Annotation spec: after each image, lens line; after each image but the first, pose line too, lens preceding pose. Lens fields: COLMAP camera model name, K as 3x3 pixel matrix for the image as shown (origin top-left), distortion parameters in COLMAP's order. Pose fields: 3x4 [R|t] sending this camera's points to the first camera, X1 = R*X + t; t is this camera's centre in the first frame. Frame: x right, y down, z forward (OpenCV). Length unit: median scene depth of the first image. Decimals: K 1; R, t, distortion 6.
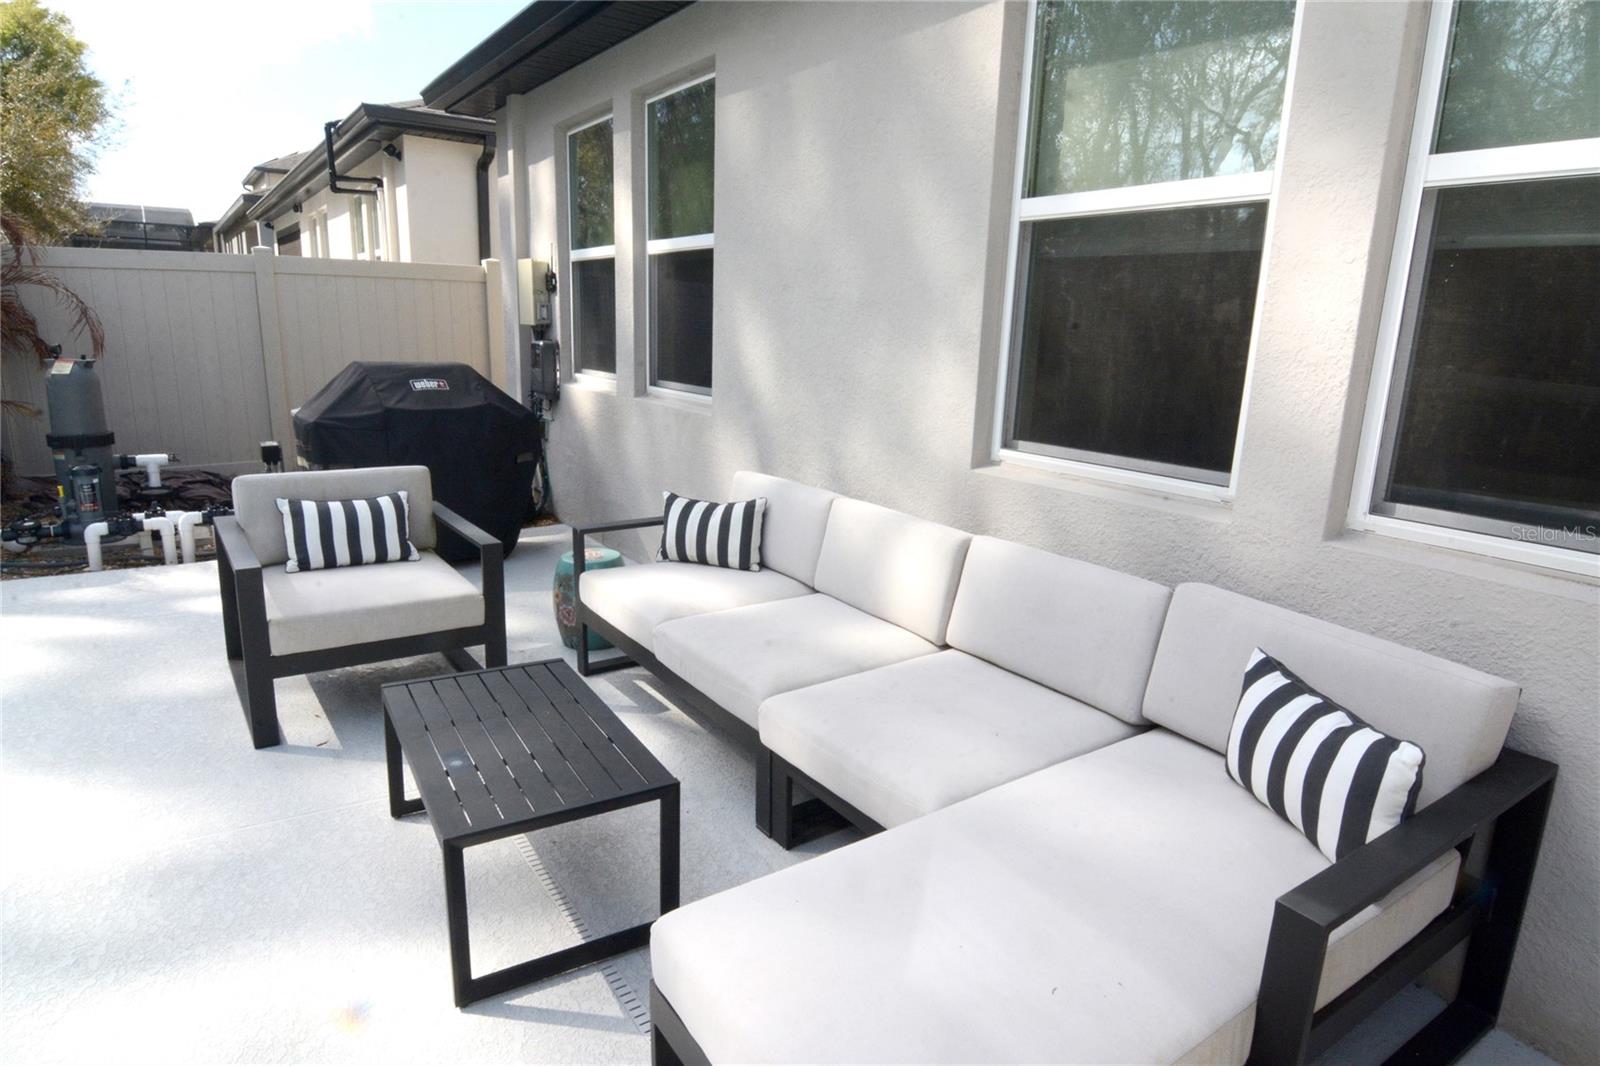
lens RADIAL K [[911.4, 0, 801.2], [0, 911.4, 534.8], [0, 0, 1]] dist [-0.003926, -0.000675]
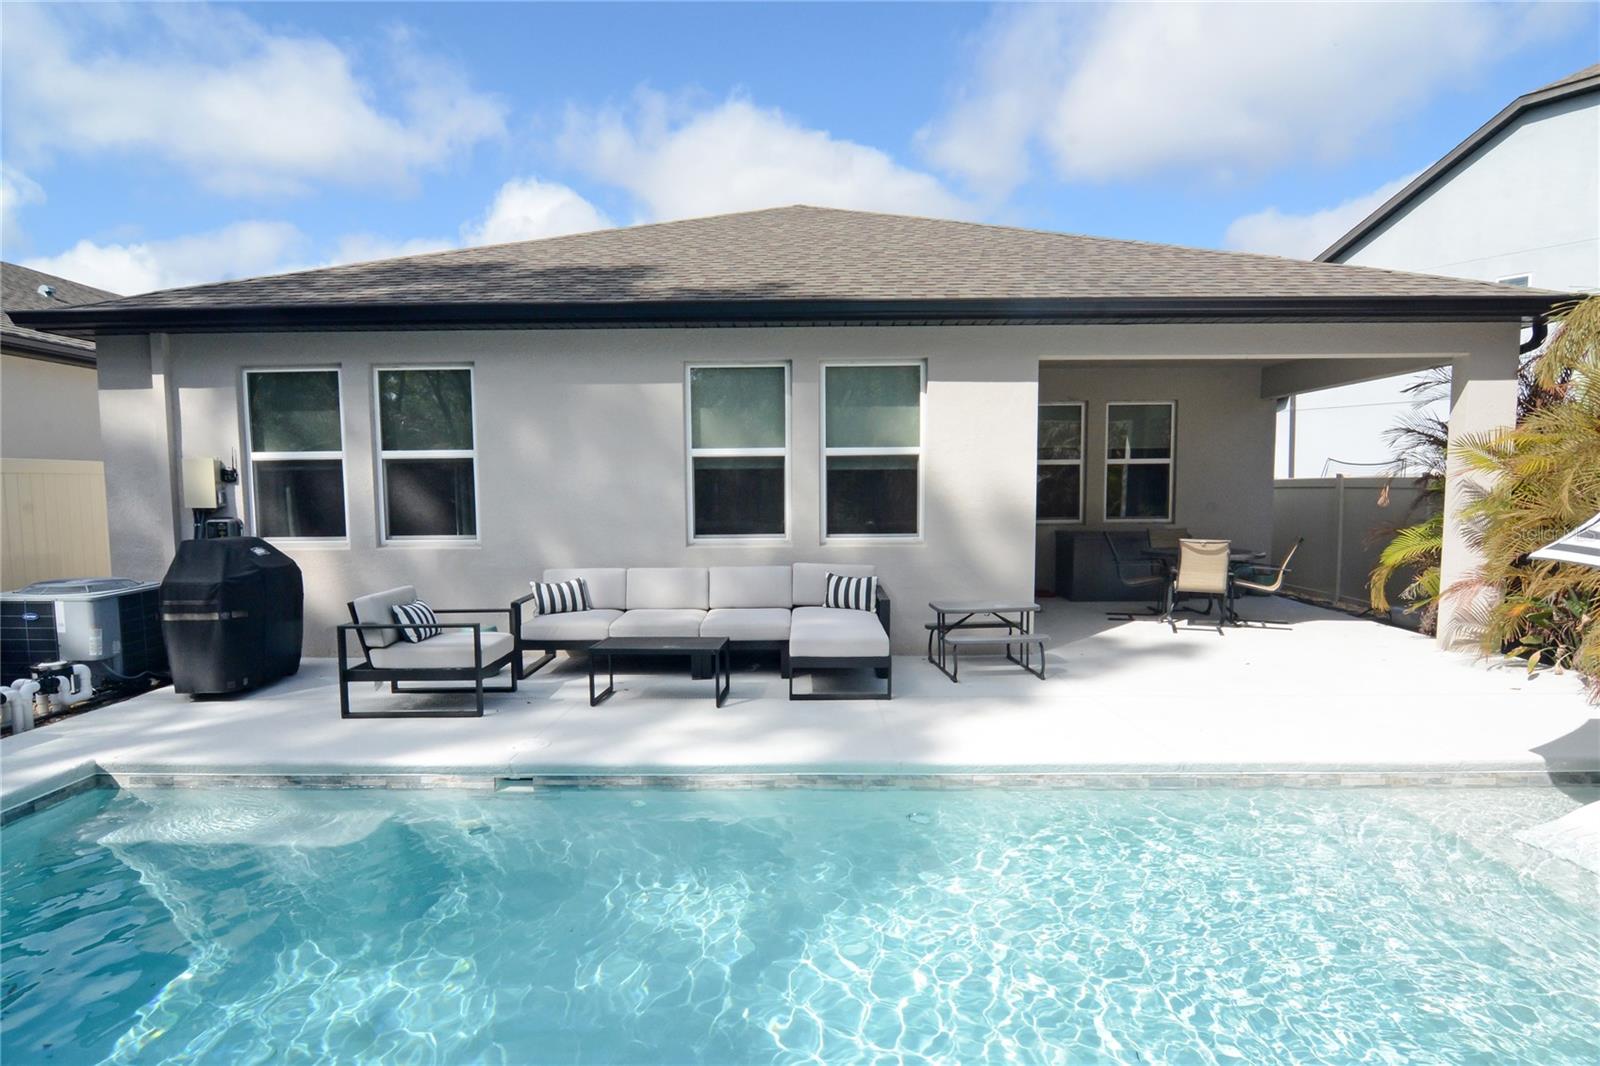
lens RADIAL K [[811.0, 0, 800.1], [0, 811.0, 537.7], [0, 0, 1]] dist [-0.006532, -0.011193]
pose [[0.581832, -0.087615, 0.808576, -1.578839], [0.212730, 0.975964, -0.047323, 0.083984], [-0.784995, 0.199542, 0.586486, -0.650820]]
